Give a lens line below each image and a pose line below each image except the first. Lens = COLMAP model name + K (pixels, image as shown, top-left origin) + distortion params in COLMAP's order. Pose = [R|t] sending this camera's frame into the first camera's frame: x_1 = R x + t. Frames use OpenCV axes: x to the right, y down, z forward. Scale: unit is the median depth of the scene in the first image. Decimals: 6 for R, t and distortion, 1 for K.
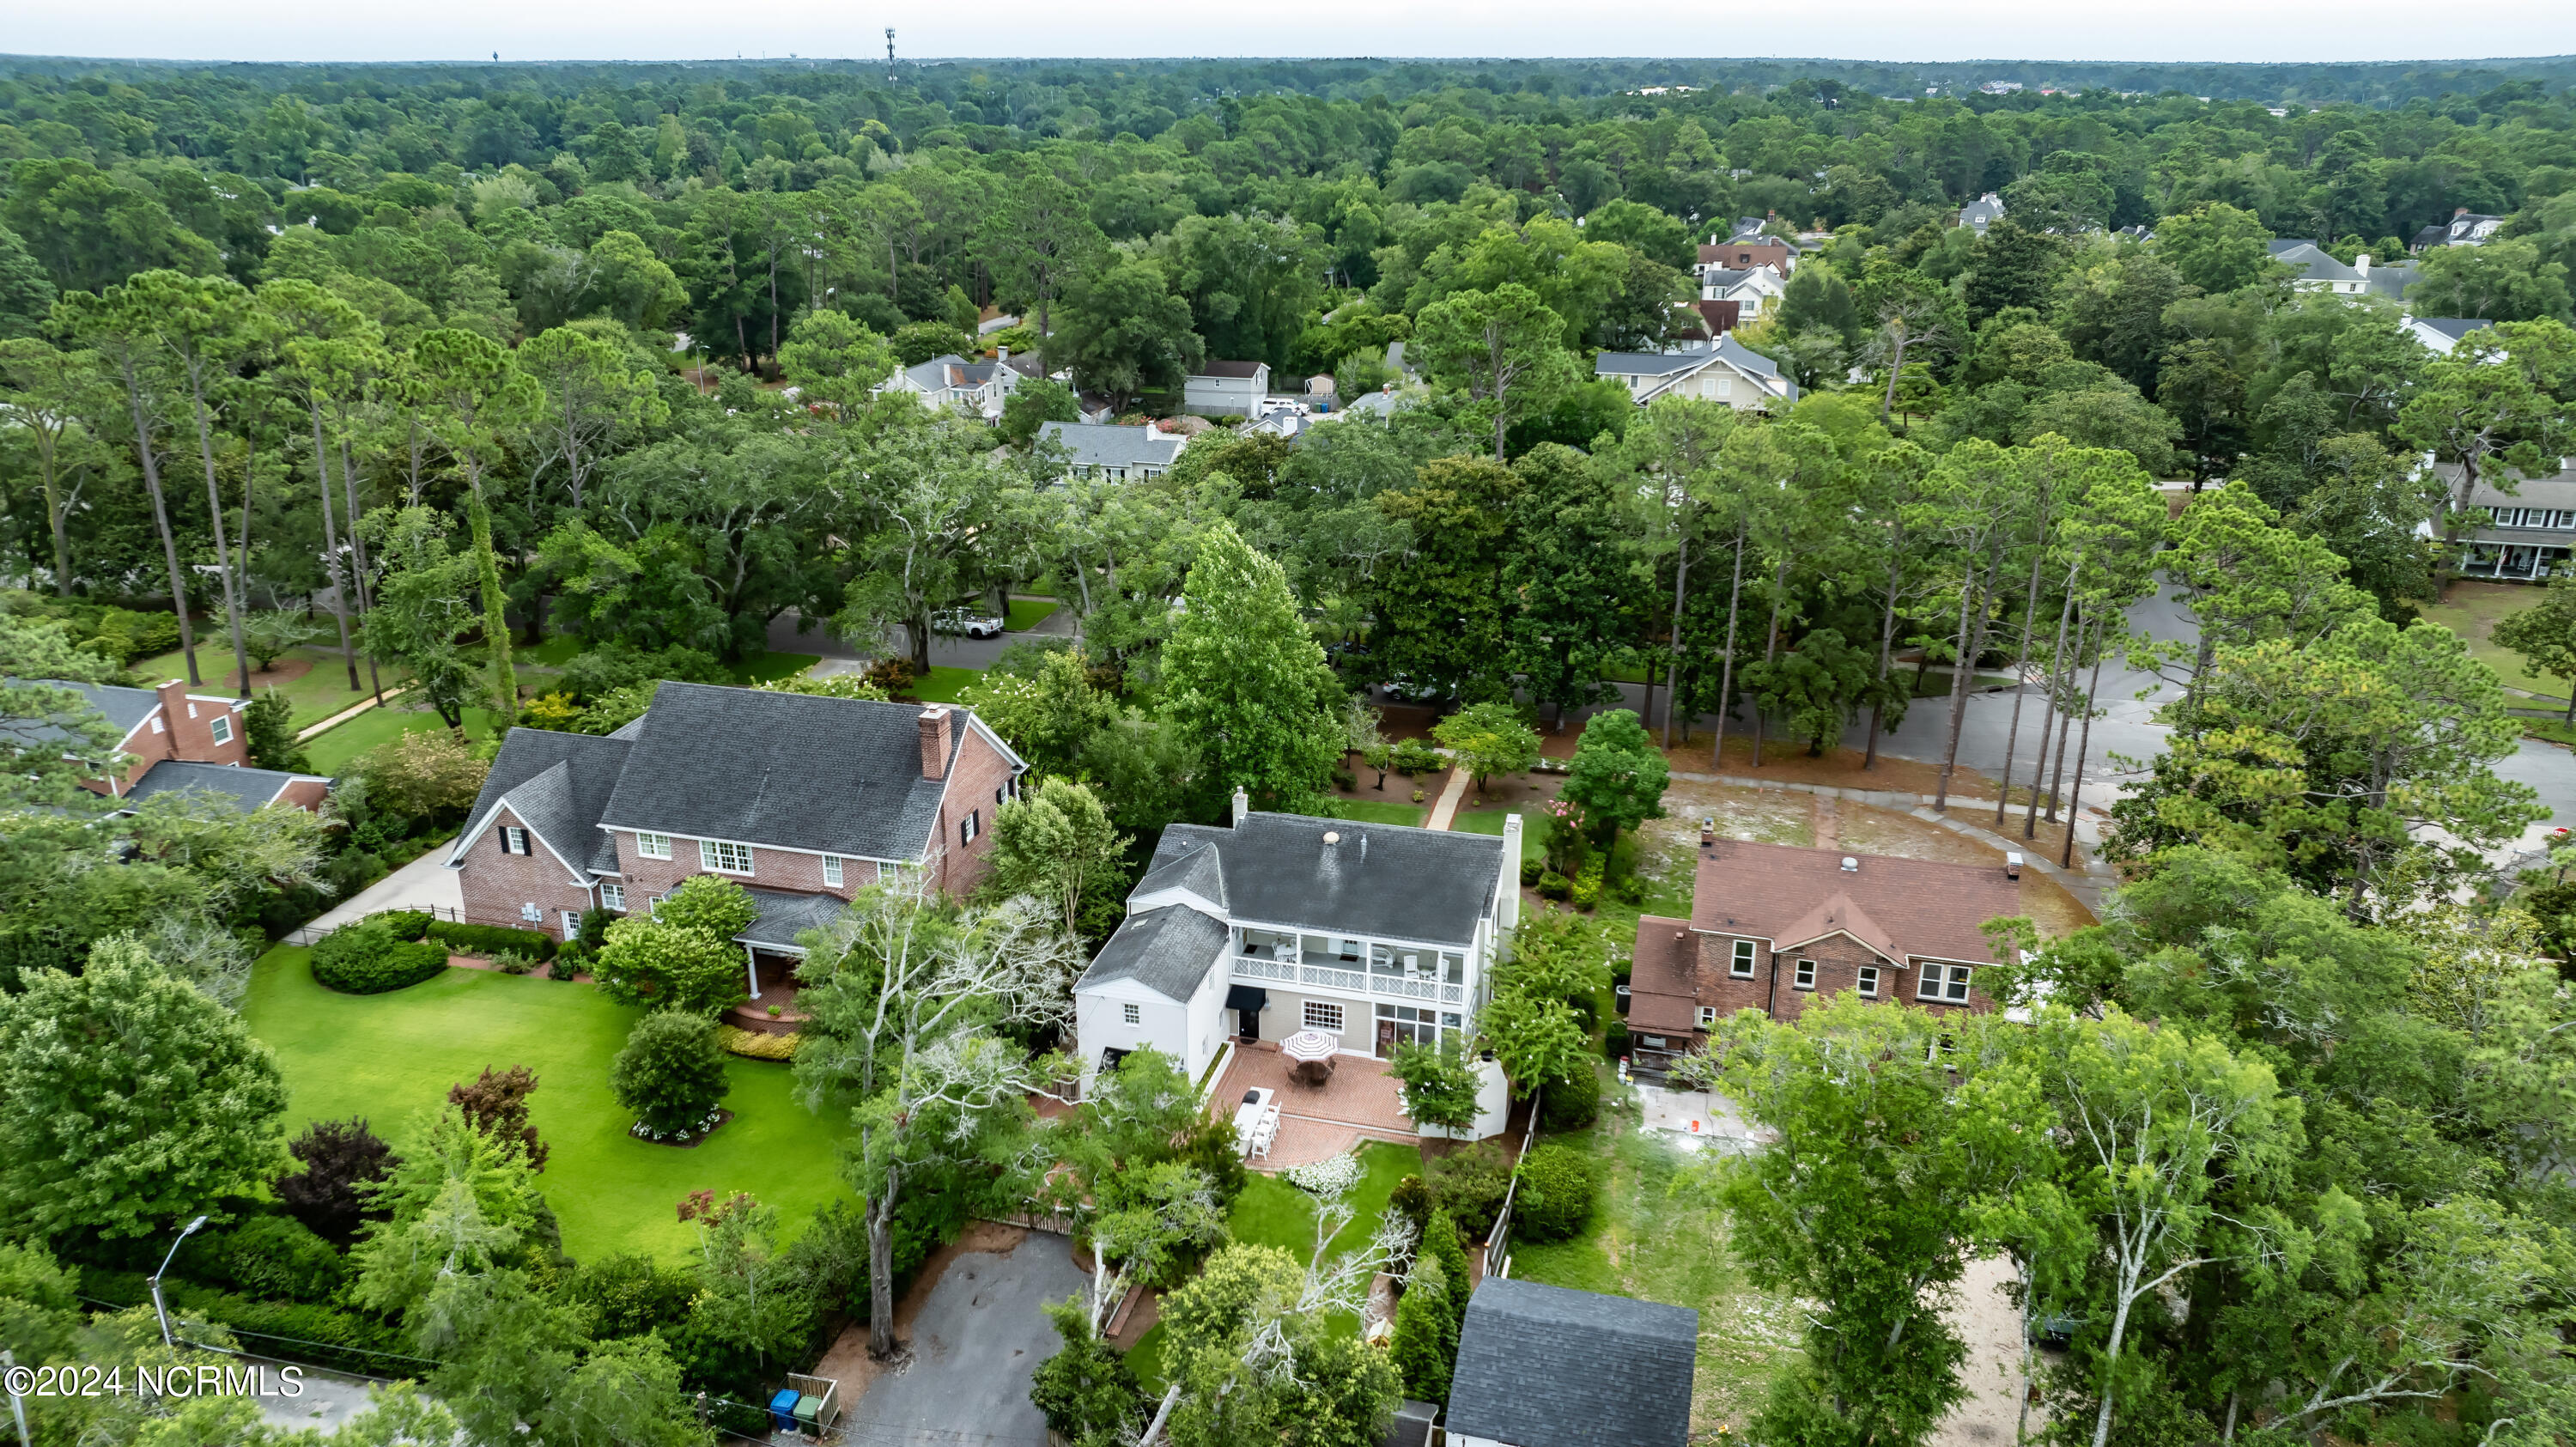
lens RADIAL K [[1817.9, 0, 1284.8], [0, 1817.9, 709.5], [0, 0, 1]] dist [-0.026441, 0.032166]
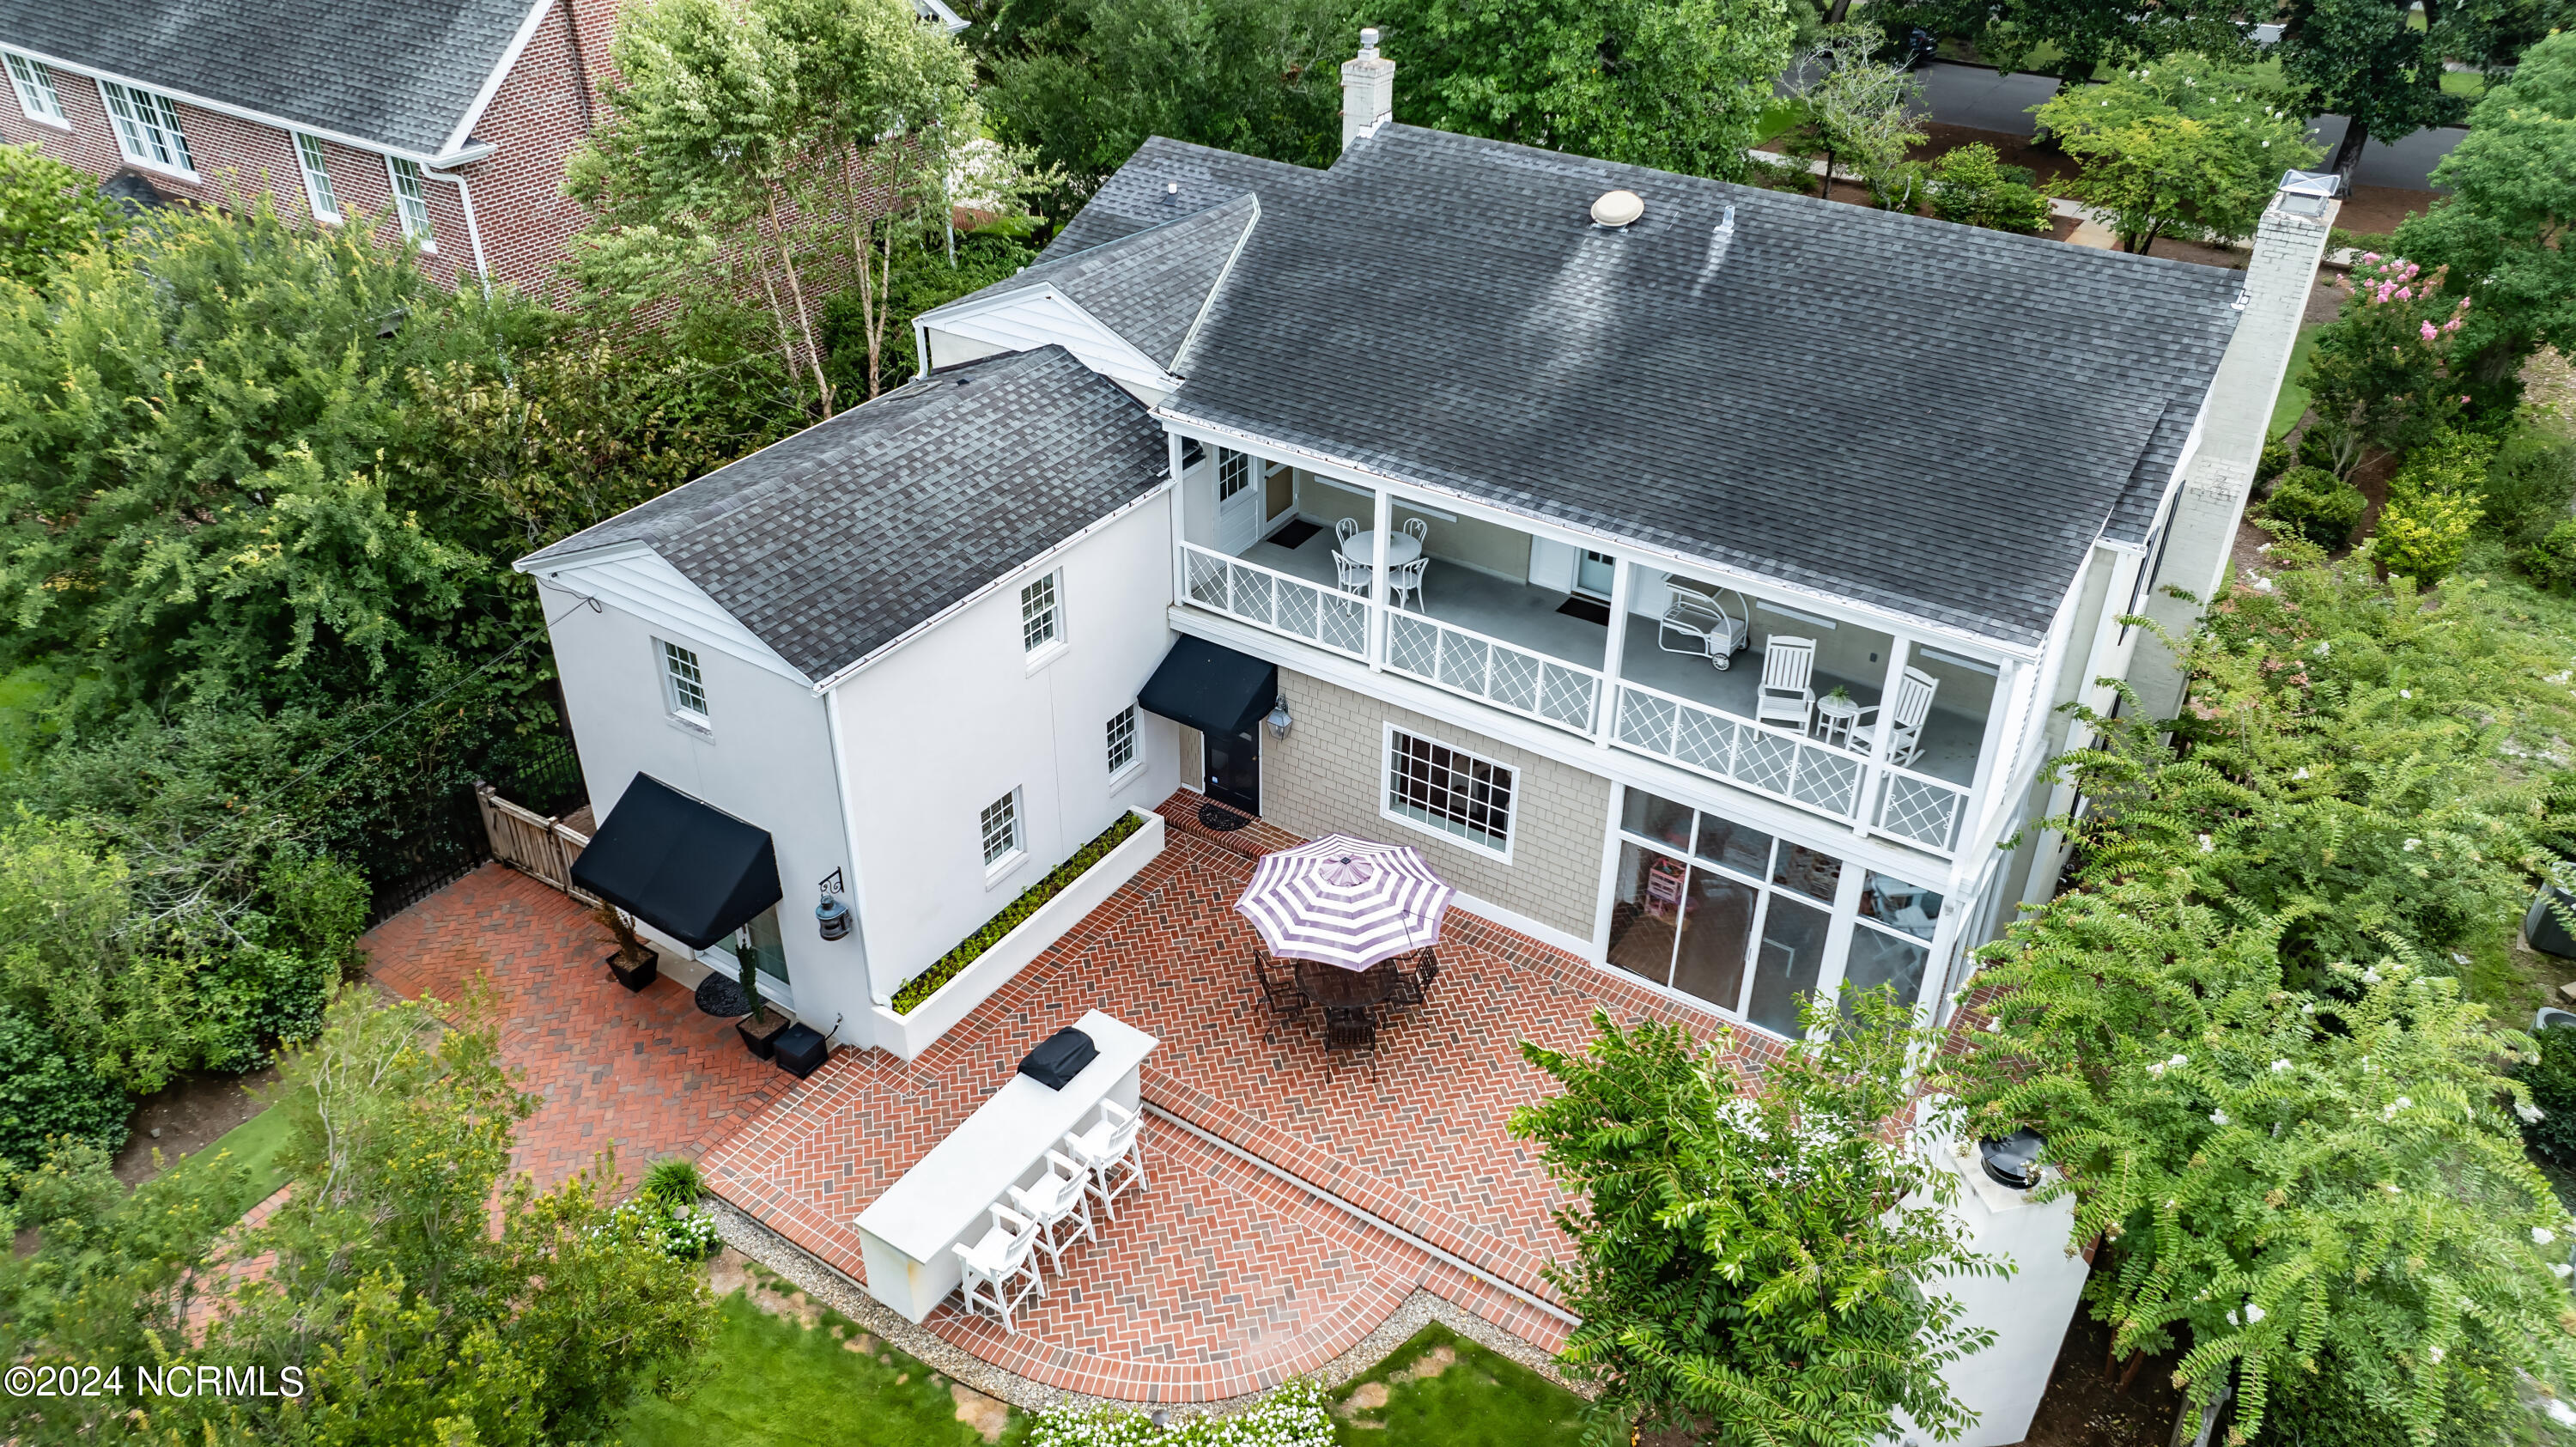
lens RADIAL K [[1812.9, 0, 1279.5], [0, 1812.9, 723.6], [0, 0, 1]] dist [-0.019674, -0.000377]
pose [[0.946758, 0.175011, -0.270225, 0.071799], [-0.112581, 0.966323, 0.231399, 0.094350], [0.301621, -0.188656, 0.934576, 0.722446]]
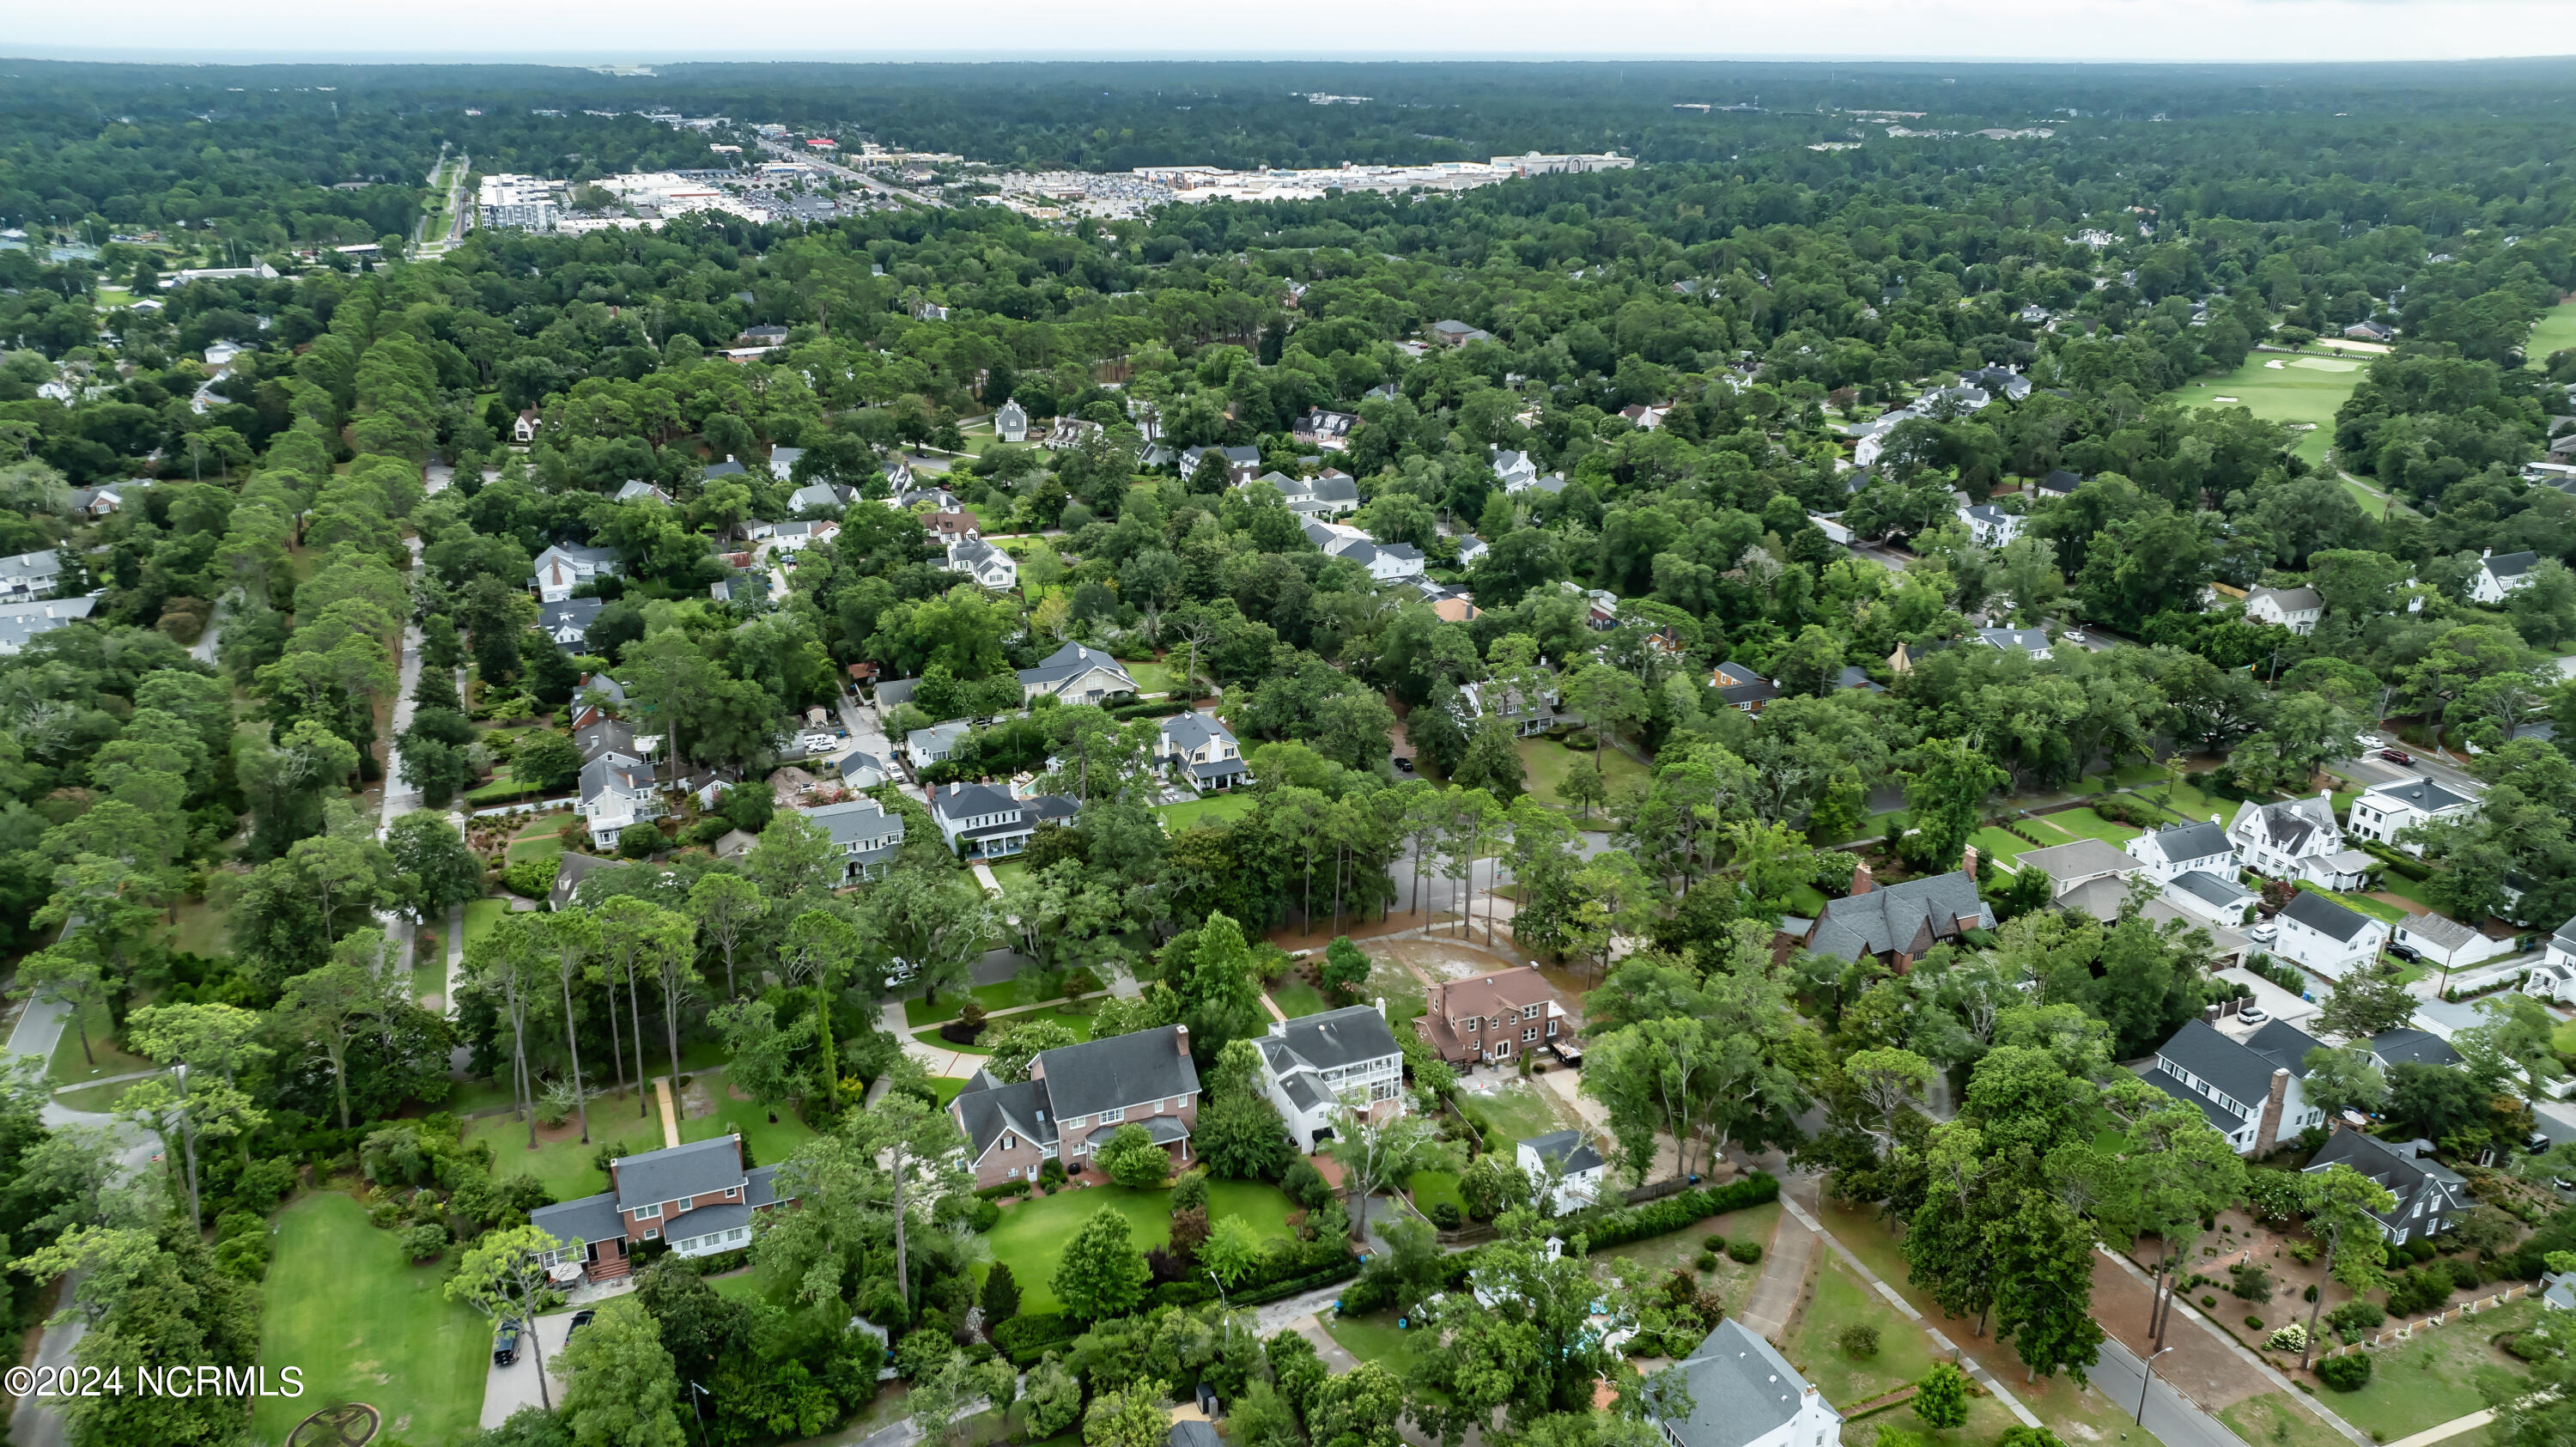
lens RADIAL K [[1812.9, 0, 1279.5], [0, 1812.9, 723.6], [0, 0, 1]] dist [-0.019674, -0.000377]
pose [[0.790941, -0.215696, 0.572615, -1.469614], [0.206277, 0.975022, 0.082350, -0.602983], [-0.576074, 0.052983, 0.815678, -1.138635]]
